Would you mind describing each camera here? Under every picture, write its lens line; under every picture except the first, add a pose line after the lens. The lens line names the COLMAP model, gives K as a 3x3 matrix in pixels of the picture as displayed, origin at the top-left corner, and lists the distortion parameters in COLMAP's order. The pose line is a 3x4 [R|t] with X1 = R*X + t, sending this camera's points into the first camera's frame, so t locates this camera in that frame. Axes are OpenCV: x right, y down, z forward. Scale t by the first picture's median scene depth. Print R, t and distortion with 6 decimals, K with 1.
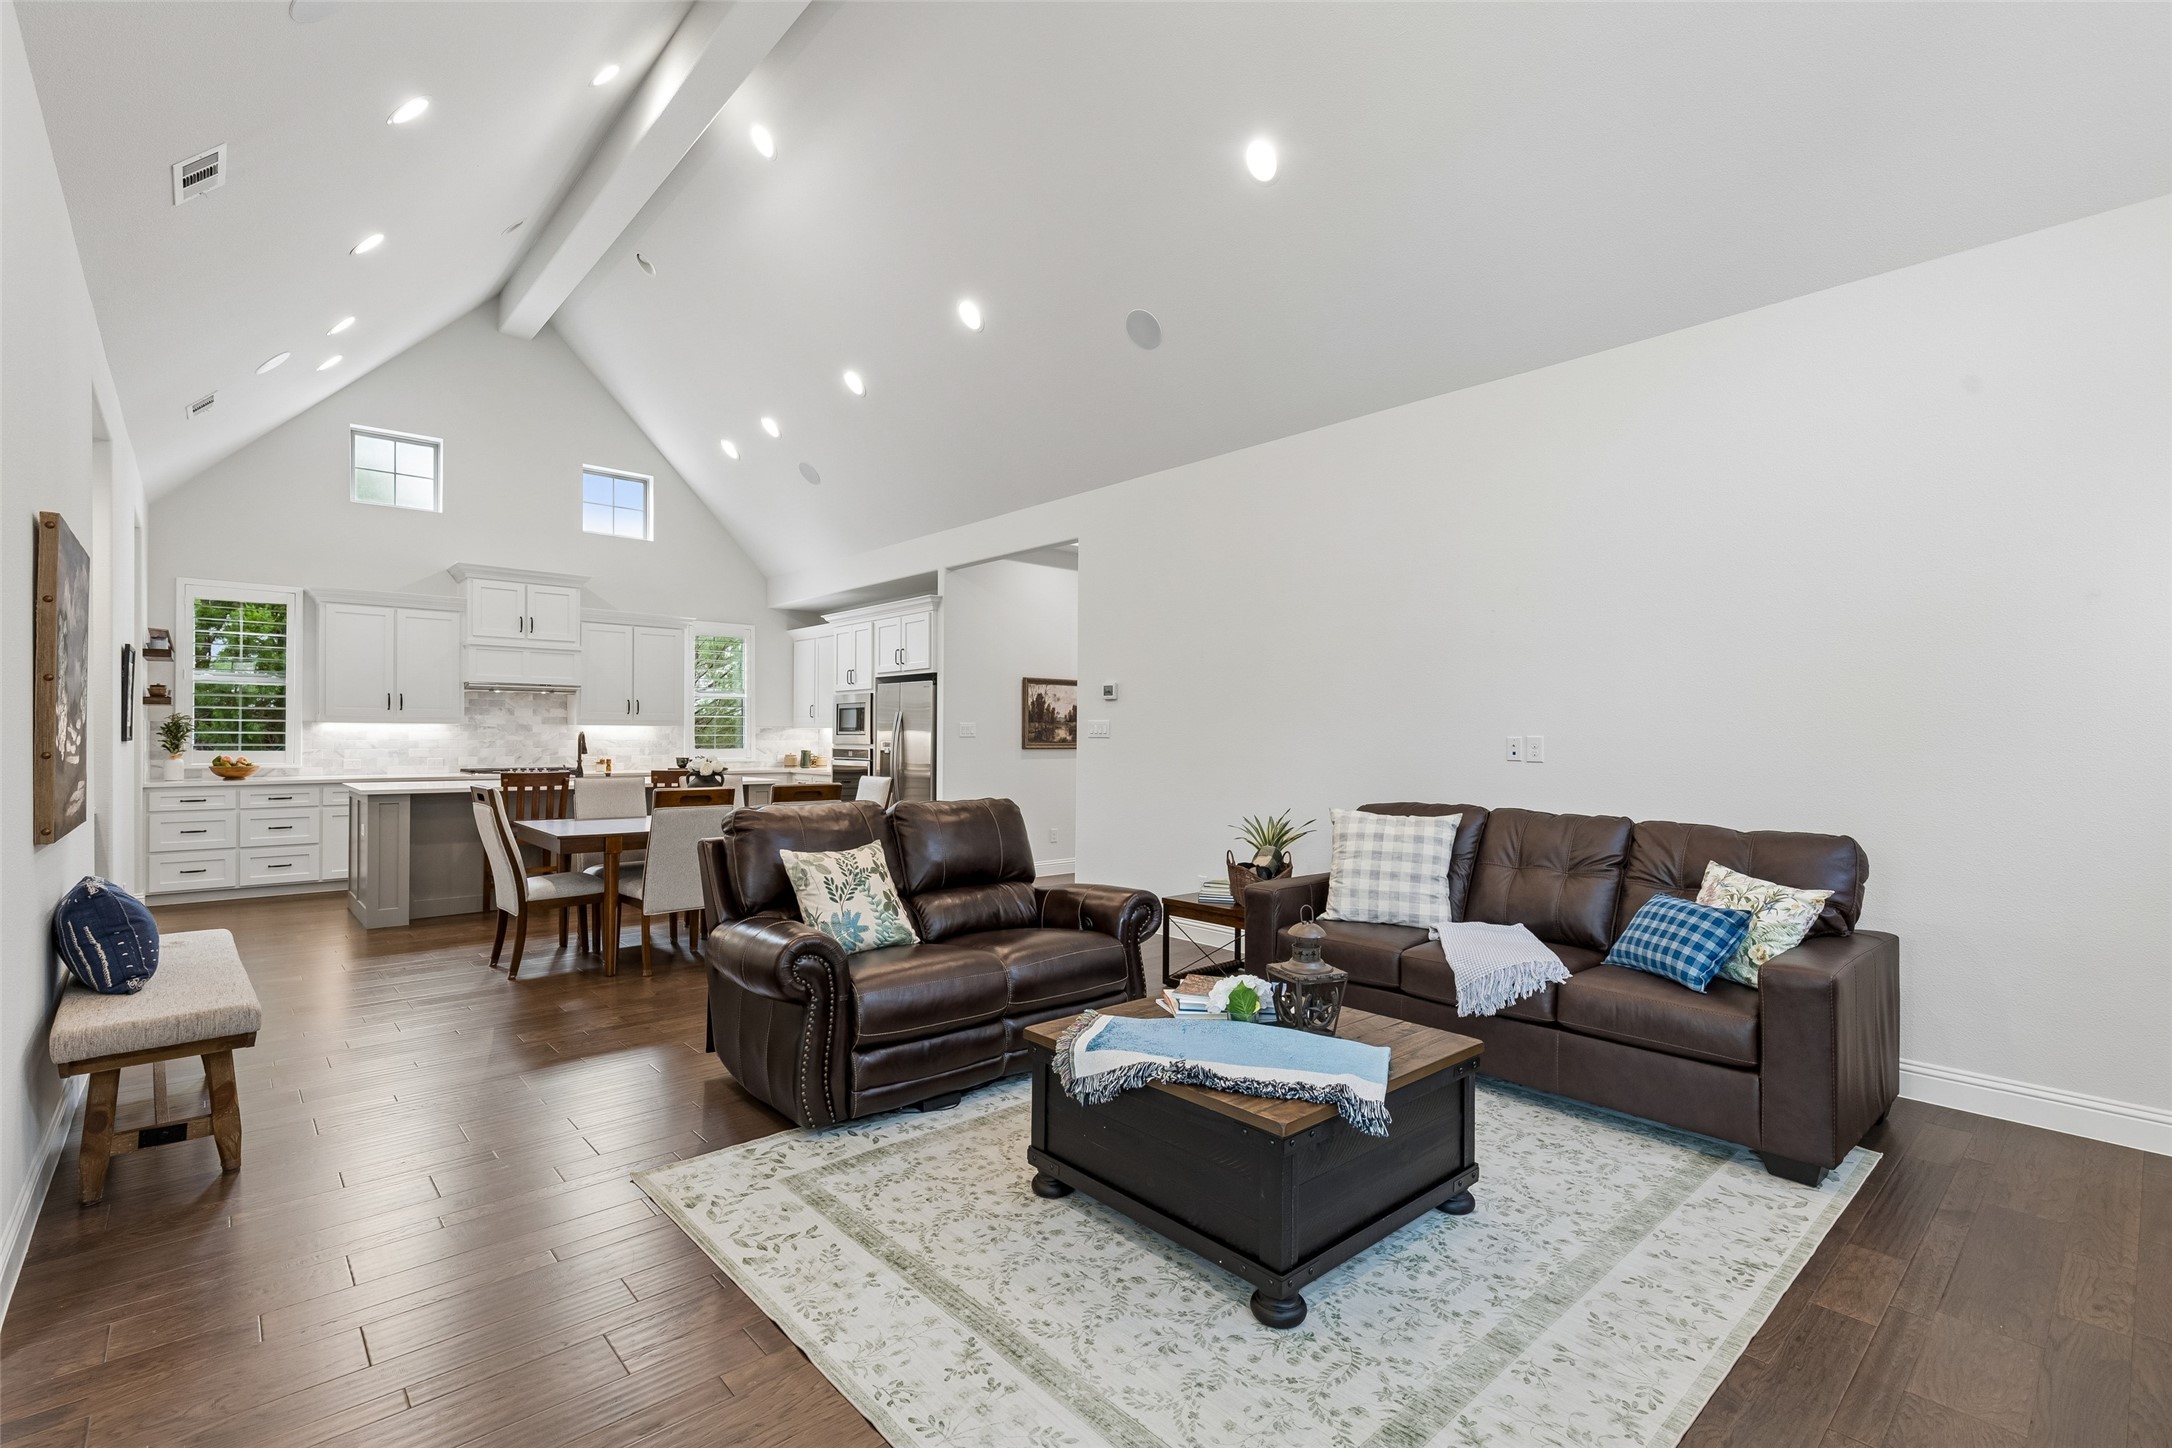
lens RADIAL K [[968.1, 0, 1076.9], [0, 968.1, 739.5], [0, 0, 1]] dist [0.001594, -0.001831]
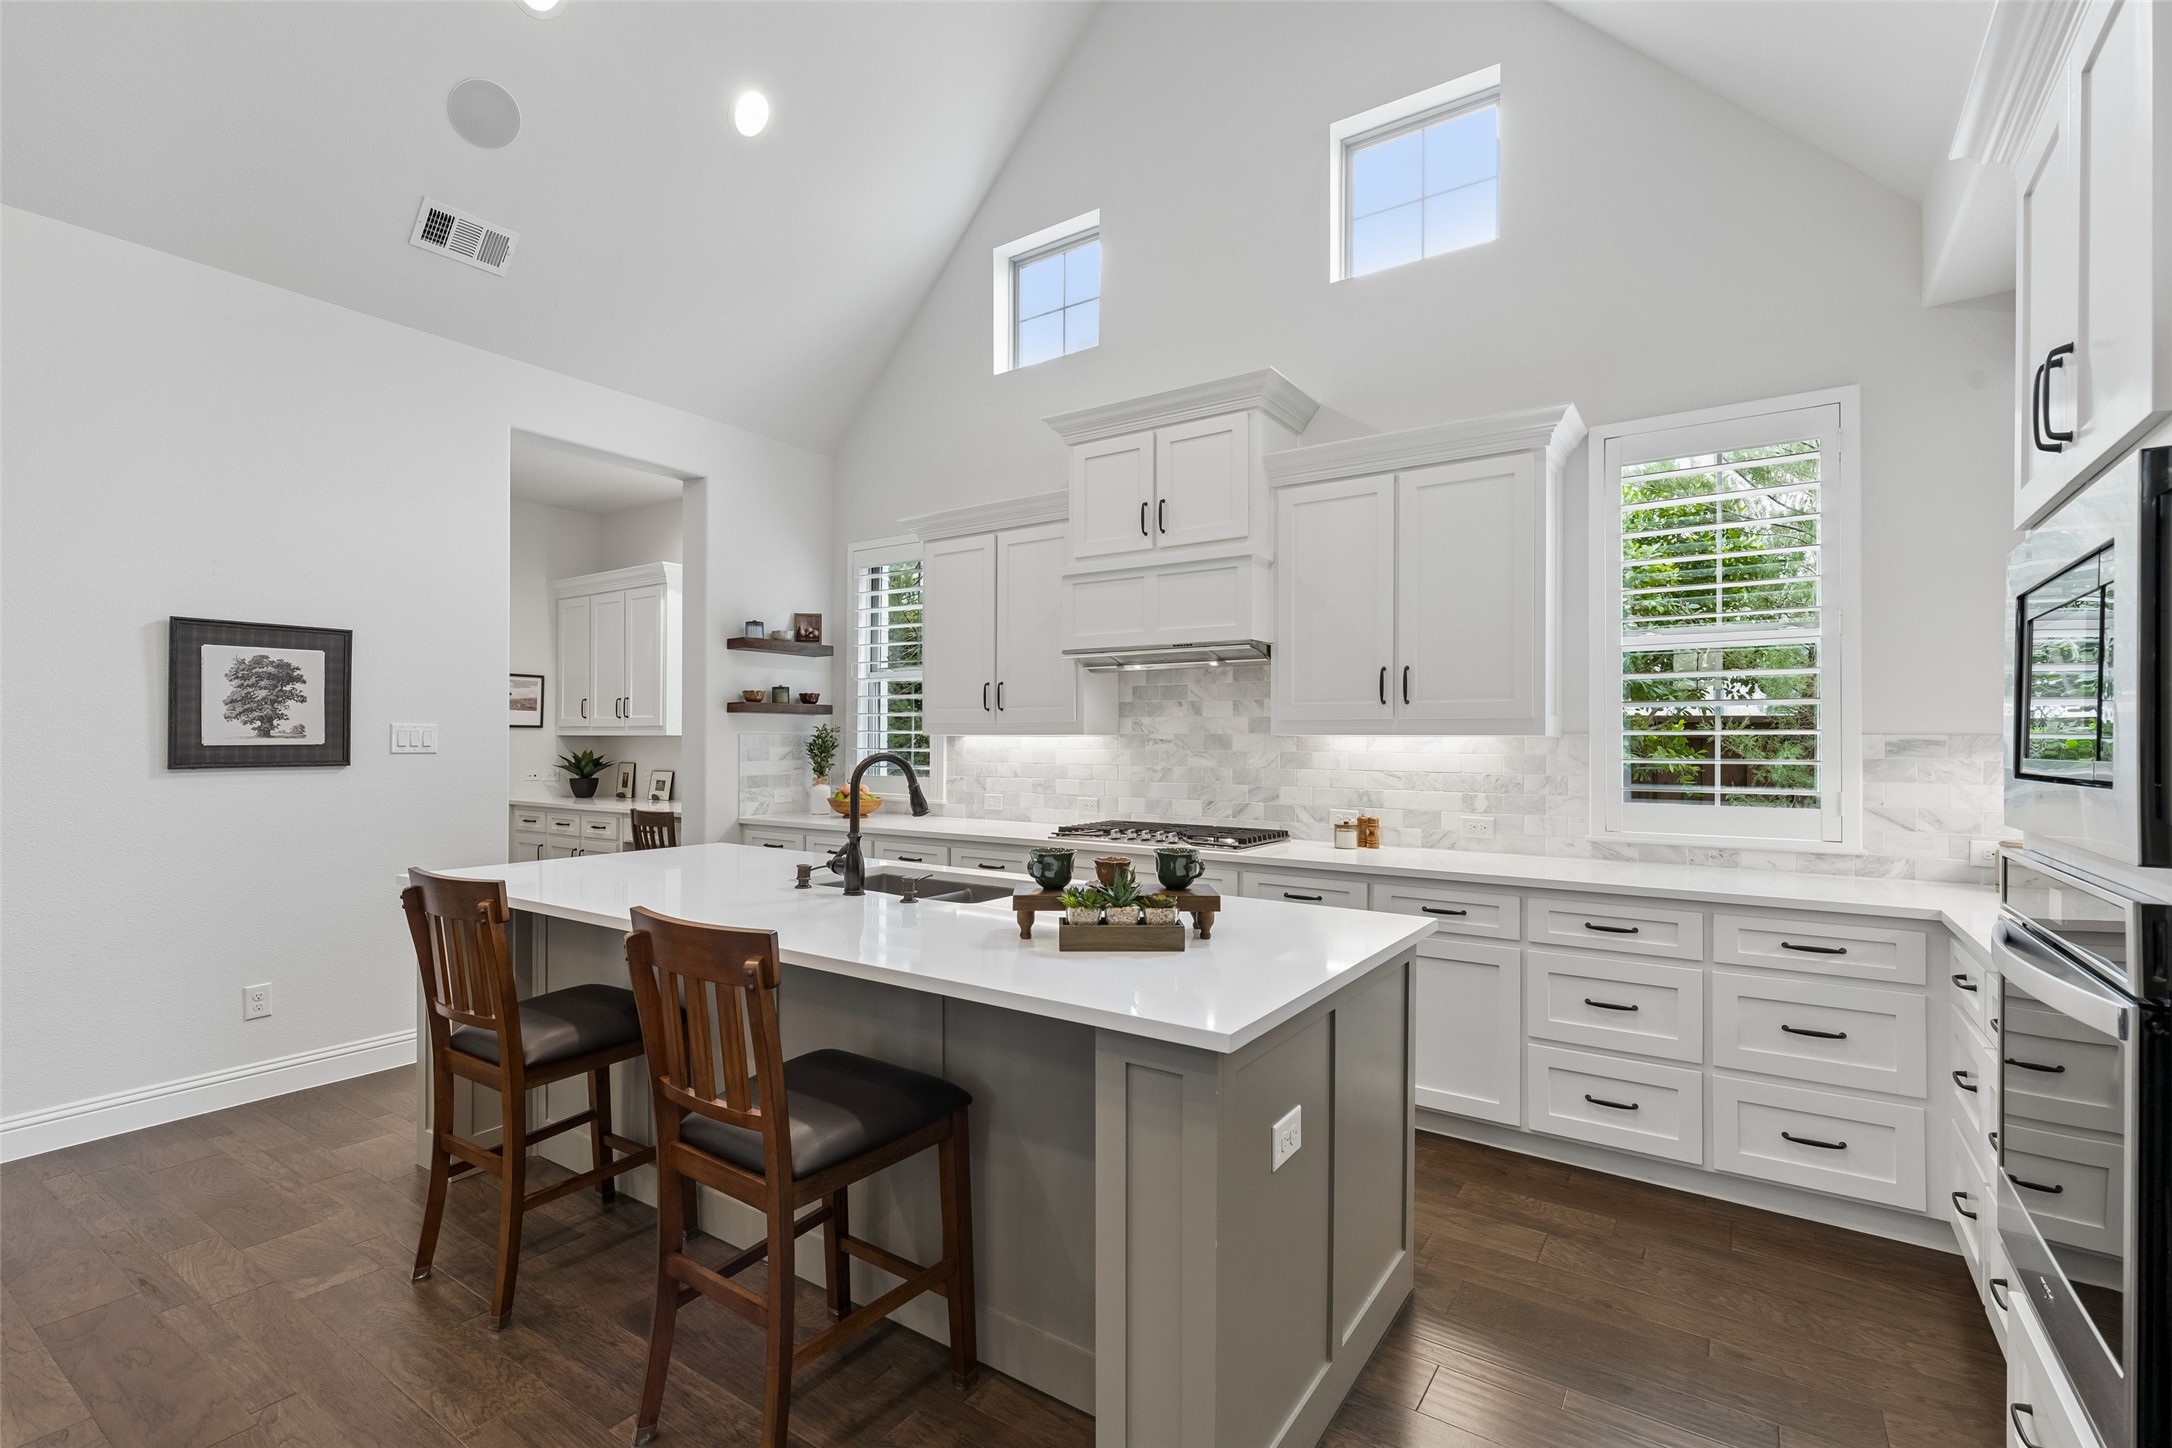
lens RADIAL K [[968.1, 0, 1085.0], [0, 968.1, 734.2], [0, 0, 1]] dist [0.001594, -0.001831]
pose [[0.229982, 0.001345, -0.973194, -0.132914], [0.003213, 0.999993, 0.002141, -0.017406], [0.973190, -0.003619, 0.229975, 0.864706]]
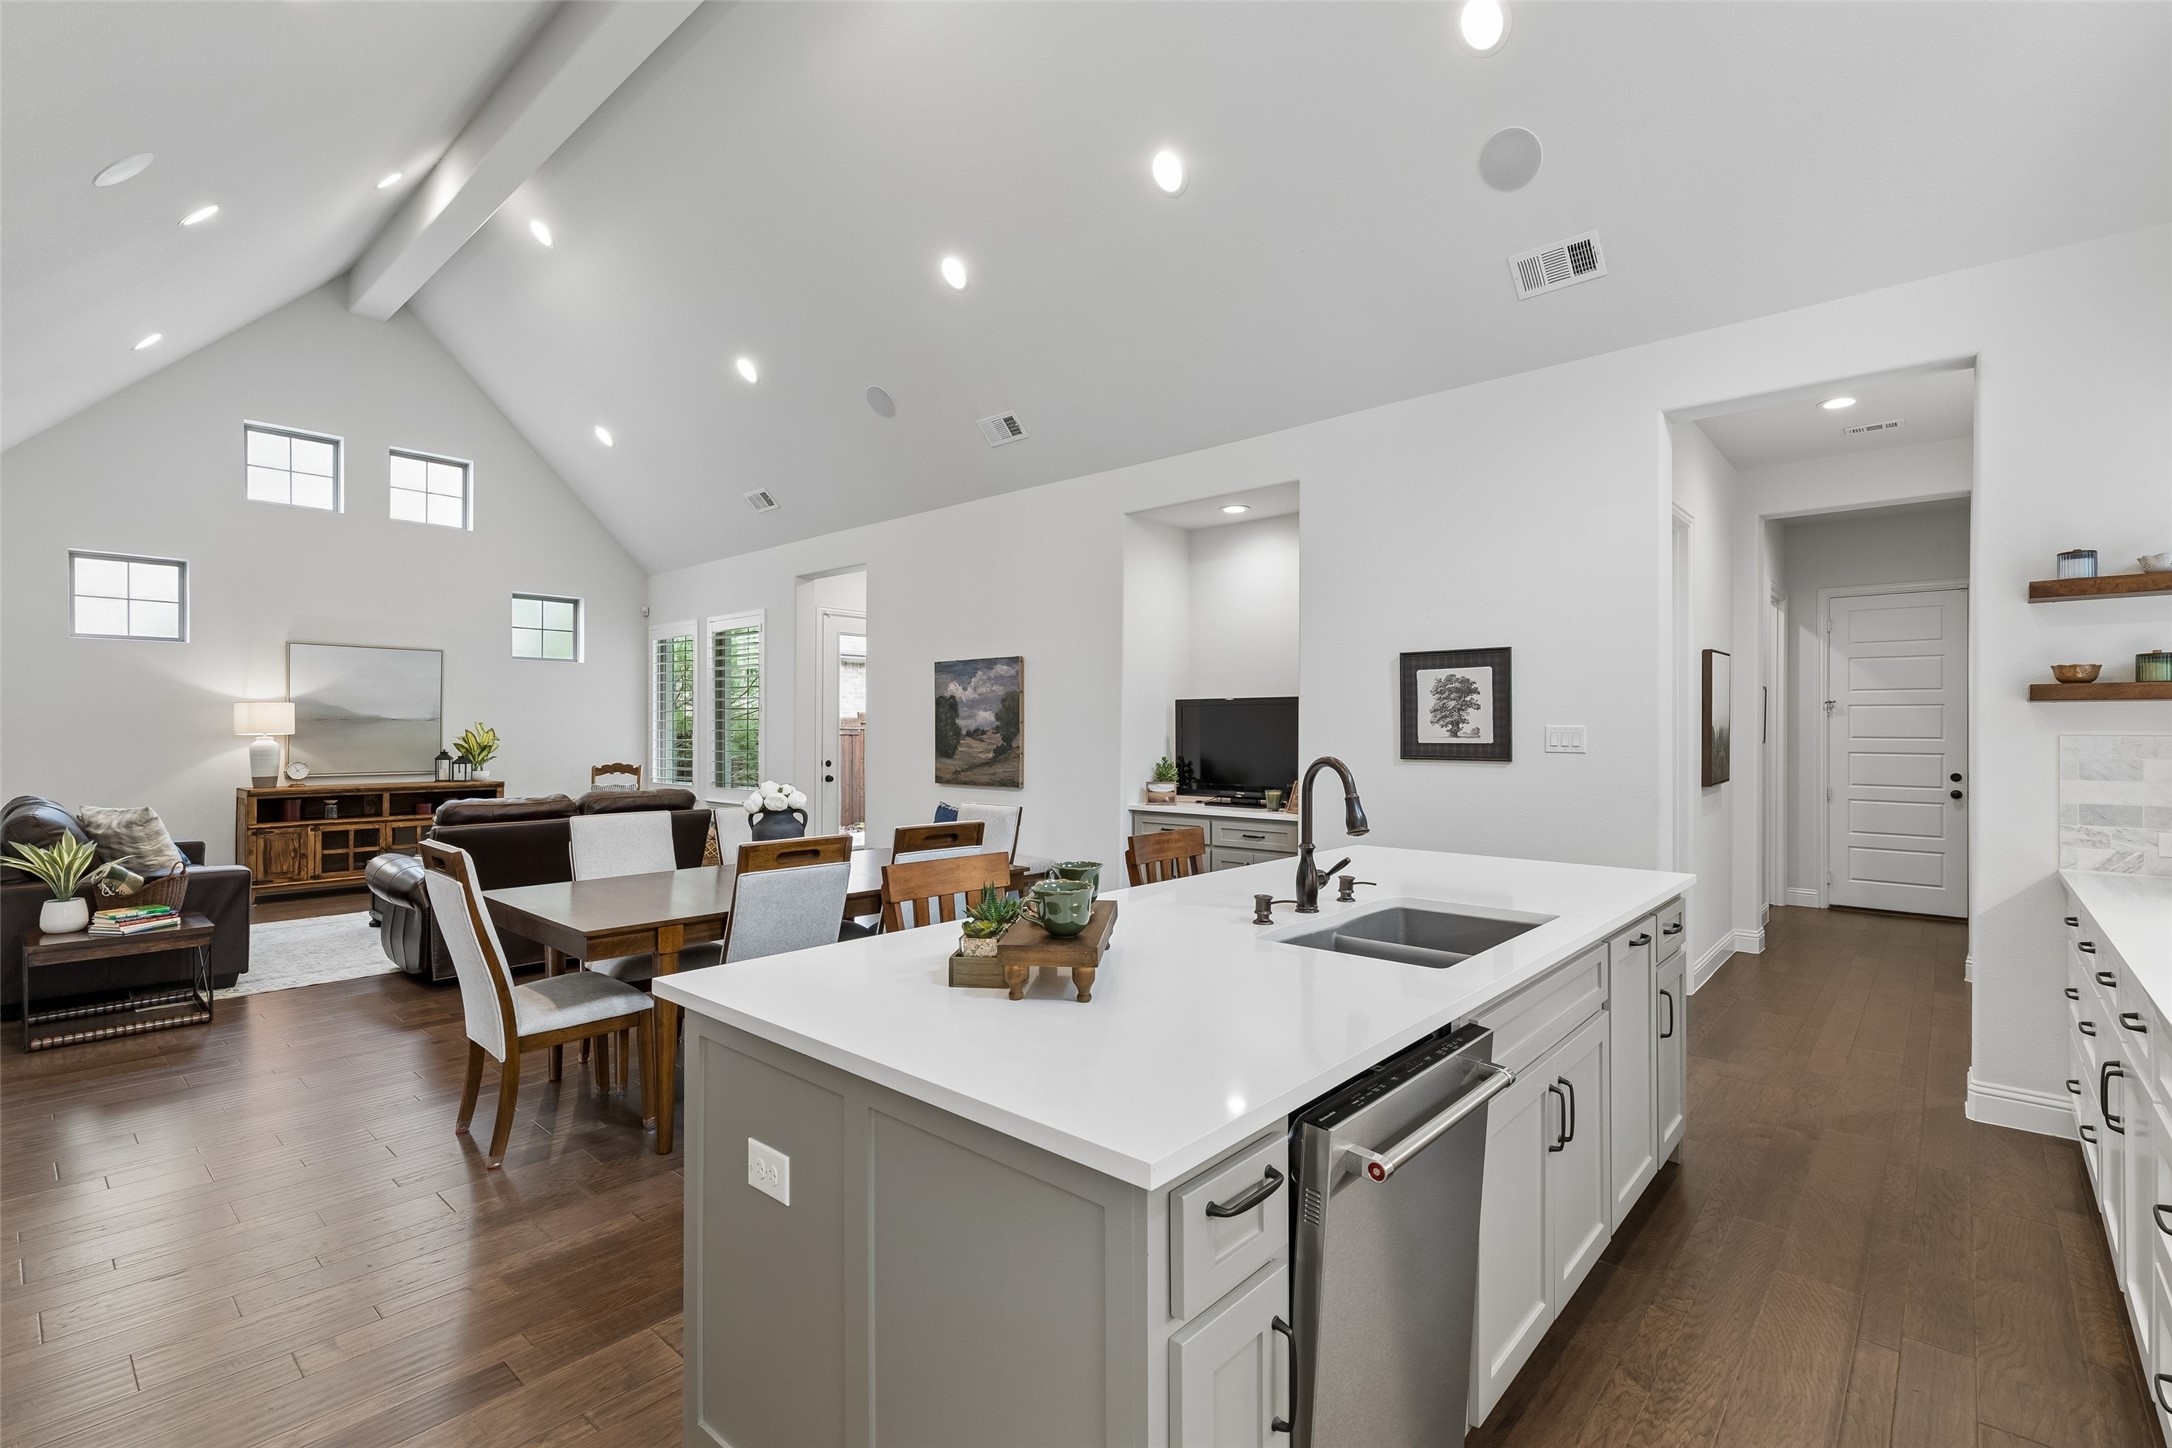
lens RADIAL K [[968.1, 0, 1101.9], [0, 968.1, 716.8], [0, 0, 1]] dist [0.001594, -0.001831]
pose [[-0.993194, -0.000259, -0.116473, -0.352835], [0.002193, 0.999779, -0.020924, -0.016939], [0.116453, -0.021037, -0.992973, 1.122097]]
